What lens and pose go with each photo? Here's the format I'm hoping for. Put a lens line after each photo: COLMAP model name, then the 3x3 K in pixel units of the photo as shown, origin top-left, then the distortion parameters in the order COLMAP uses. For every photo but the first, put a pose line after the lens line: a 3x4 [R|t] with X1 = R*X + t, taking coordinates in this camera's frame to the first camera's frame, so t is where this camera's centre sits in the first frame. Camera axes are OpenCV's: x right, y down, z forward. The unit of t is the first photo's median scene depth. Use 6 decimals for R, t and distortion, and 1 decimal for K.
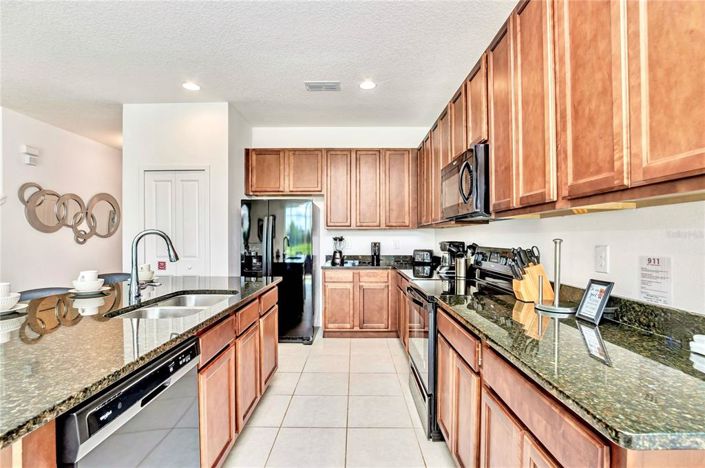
lens RADIAL K [[324.9, 0, 350.2], [0, 324.9, 238.0], [0, 0, 1]] dist [-0.019768, 0.002638]
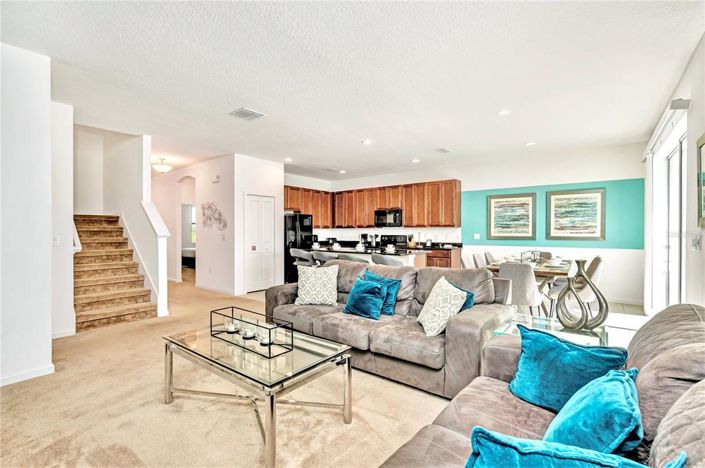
lens RADIAL K [[324.9, 0, 349.6], [0, 324.9, 234.3], [0, 0, 1]] dist [-0.019768, 0.002638]
pose [[0.609353, 0.003666, 0.792891, -4.084459], [-0.005999, 0.999982, -0.000014, 0.033112], [-0.792877, -0.004748, 0.609364, -1.221215]]
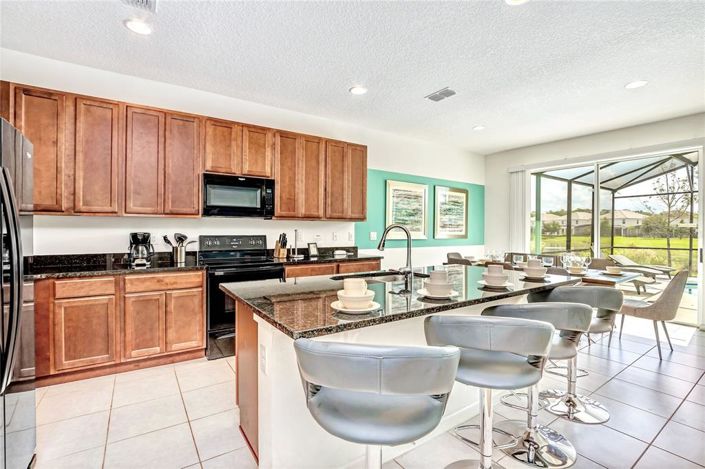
lens RADIAL K [[324.9, 0, 353.9], [0, 324.9, 232.0], [0, 0, 1]] dist [-0.019768, 0.002638]
pose [[-0.578311, -0.002167, 0.815814, -1.816253], [-0.002643, 0.999996, 0.000782, 0.013177], [-0.815812, -0.001704, -0.578314, 2.209986]]
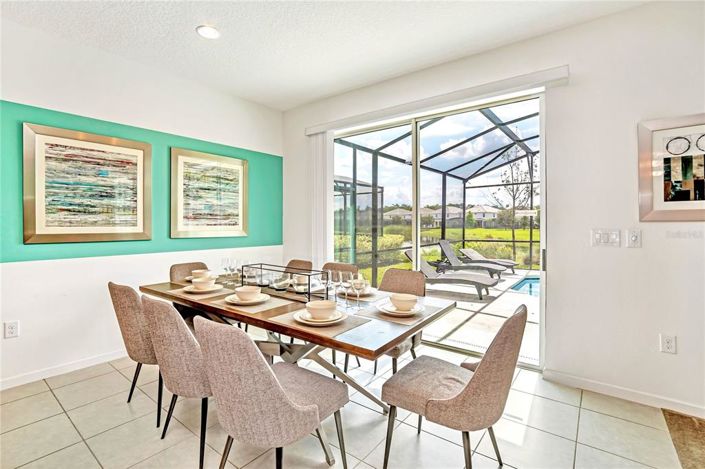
lens RADIAL K [[324.9, 0, 345.4], [0, 324.9, 230.8], [0, 0, 1]] dist [-0.019768, 0.002638]
pose [[-0.788258, -0.003696, 0.615334, -1.536162], [0.007992, 0.999836, 0.016243, 0.012461], [-0.615293, 0.017721, -0.788099, 0.273721]]
